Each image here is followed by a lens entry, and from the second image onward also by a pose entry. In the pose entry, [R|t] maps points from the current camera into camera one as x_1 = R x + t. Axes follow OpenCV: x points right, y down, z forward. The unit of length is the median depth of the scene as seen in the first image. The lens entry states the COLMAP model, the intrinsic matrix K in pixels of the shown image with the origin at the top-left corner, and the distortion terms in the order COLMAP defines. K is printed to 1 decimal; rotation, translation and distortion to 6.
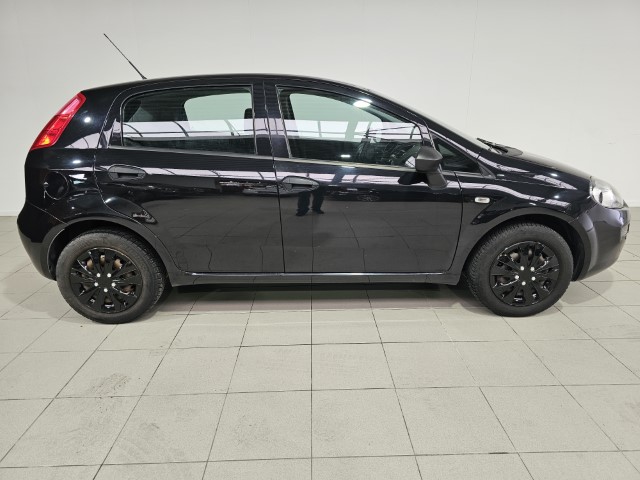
lens RADIAL K [[442.7, 0, 295.9], [0, 442.7, 225.1], [0, 0, 1]] dist [0.008865, 0.002169]
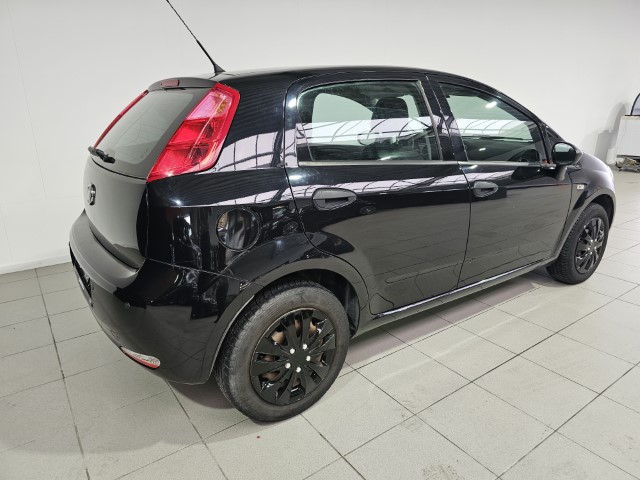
lens RADIAL K [[439.5, 0, 320.0], [0, 439.5, 240.0], [0, 0, 1]] dist [0.026172, 0.000734]
pose [[0.832399, -0.166671, 0.528519, -0.727136], [0.169104, 0.984608, 0.044167, -0.077274], [-0.527745, 0.052610, 0.847772, 0.386496]]
